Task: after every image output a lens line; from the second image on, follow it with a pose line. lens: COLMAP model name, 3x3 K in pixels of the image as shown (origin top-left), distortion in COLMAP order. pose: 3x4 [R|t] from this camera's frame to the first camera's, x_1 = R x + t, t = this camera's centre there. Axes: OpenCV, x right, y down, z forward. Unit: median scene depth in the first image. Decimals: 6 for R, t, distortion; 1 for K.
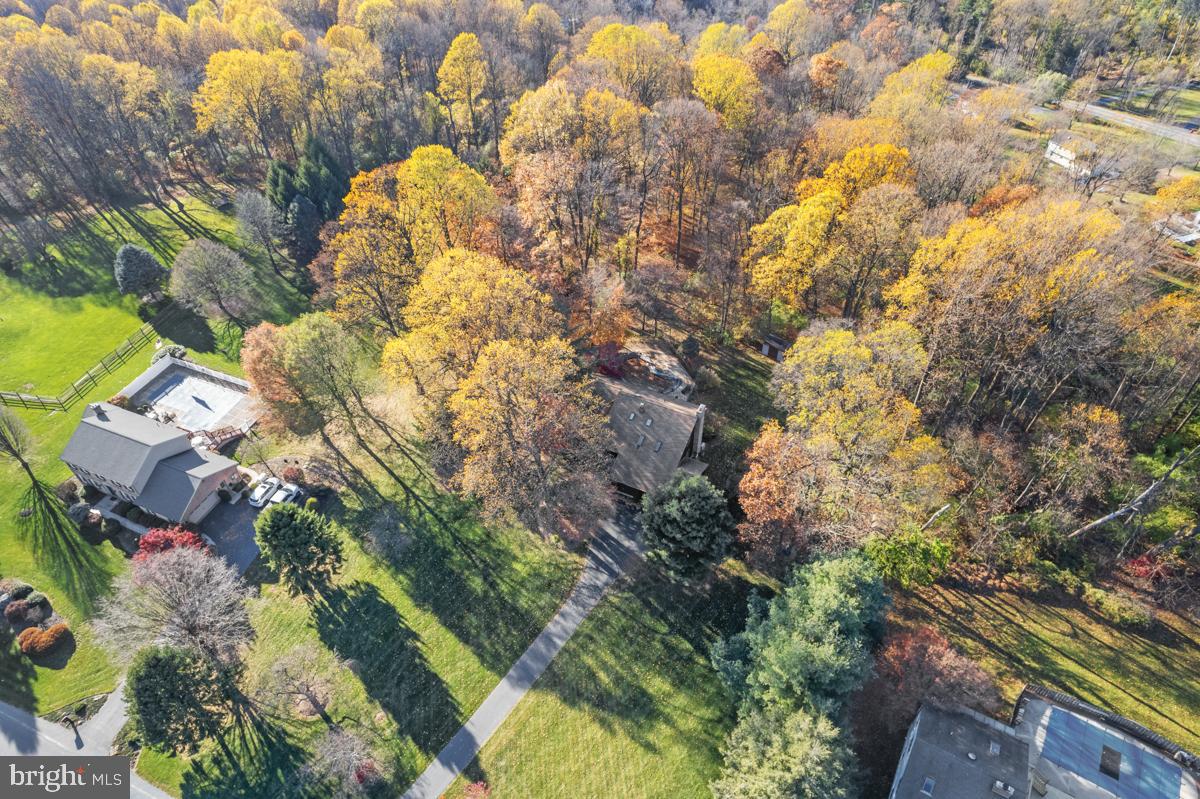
lens RADIAL K [[783.9, 0, 600.0], [0, 783.9, 399.5], [0, 0, 1]] dist [-0.067793, 0.068512]
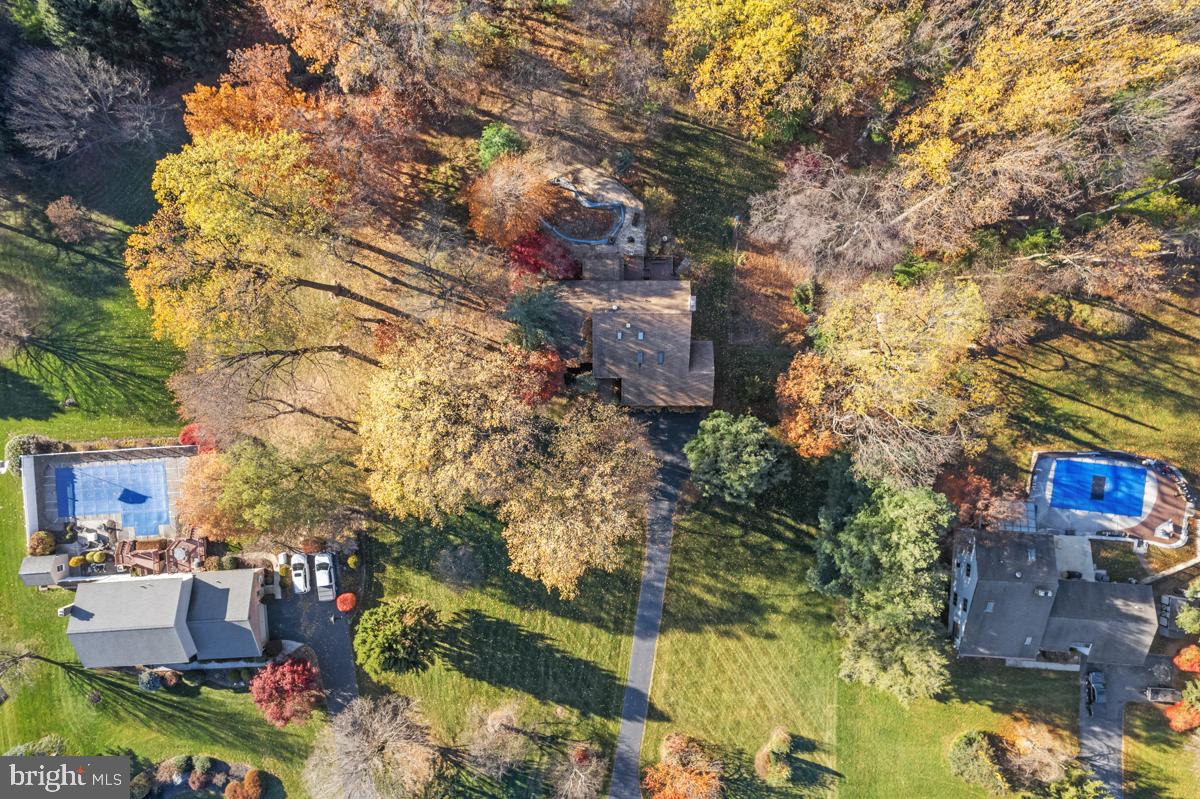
lens RADIAL K [[783.9, 0, 600.0], [0, 783.9, 399.5], [0, 0, 1]] dist [-0.067793, 0.068512]
pose [[0.895892, -0.444227, 0.006254, -0.018479], [0.295087, 0.605519, 0.739101, -0.704366], [-0.332116, -0.660310, 0.673565, 0.446408]]
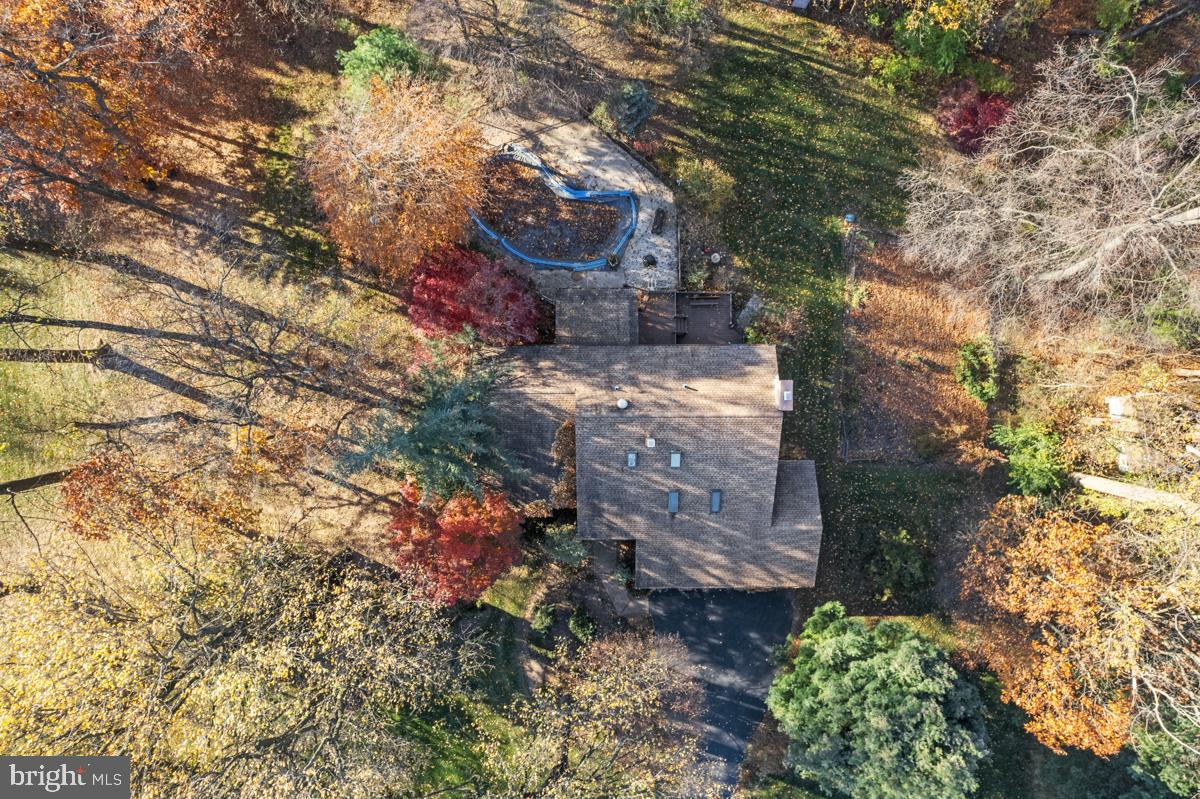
lens RADIAL K [[783.9, 0, 600.0], [0, 783.9, 399.5], [0, 0, 1]] dist [-0.067793, 0.068512]
pose [[0.892767, -0.450130, 0.018694, 0.039234], [0.297121, 0.619473, 0.726617, -0.371559], [-0.338653, -0.643146, 0.686788, 0.884347]]
